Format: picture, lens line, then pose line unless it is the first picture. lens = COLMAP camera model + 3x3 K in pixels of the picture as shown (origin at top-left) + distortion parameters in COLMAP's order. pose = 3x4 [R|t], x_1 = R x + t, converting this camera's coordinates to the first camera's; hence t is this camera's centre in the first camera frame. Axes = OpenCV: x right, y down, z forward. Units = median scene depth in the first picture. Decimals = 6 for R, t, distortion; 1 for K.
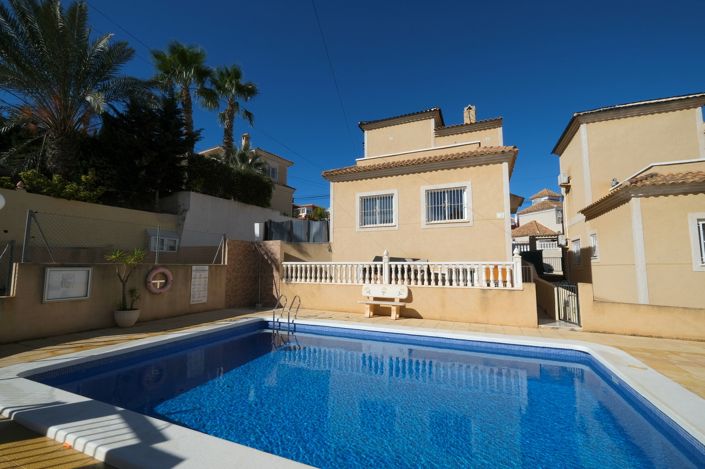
lens RADIAL K [[308.1, 0, 348.2], [0, 308.1, 236.6], [0, 0, 1]] dist [0.003336, 0.001027]
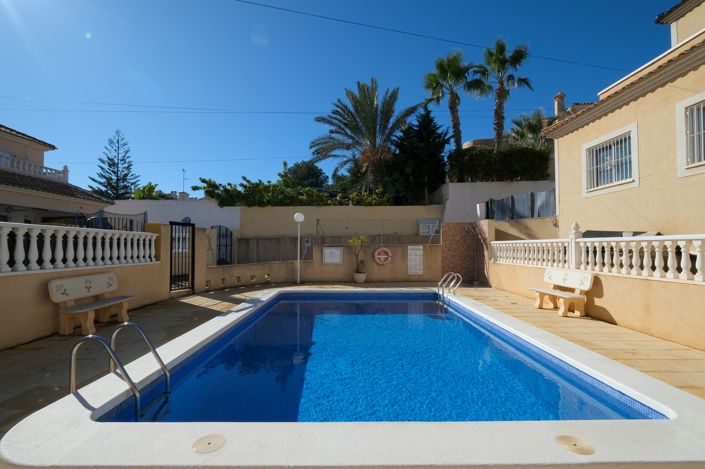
lens RADIAL K [[308.1, 0, 348.3], [0, 308.1, 236.6], [0, 0, 1]] dist [0.003336, 0.001027]
pose [[0.402441, -0.034340, -0.914801, 0.500523], [0.091442, 0.995806, 0.002847, 0.023860], [0.910867, -0.084797, 0.403894, 0.197452]]
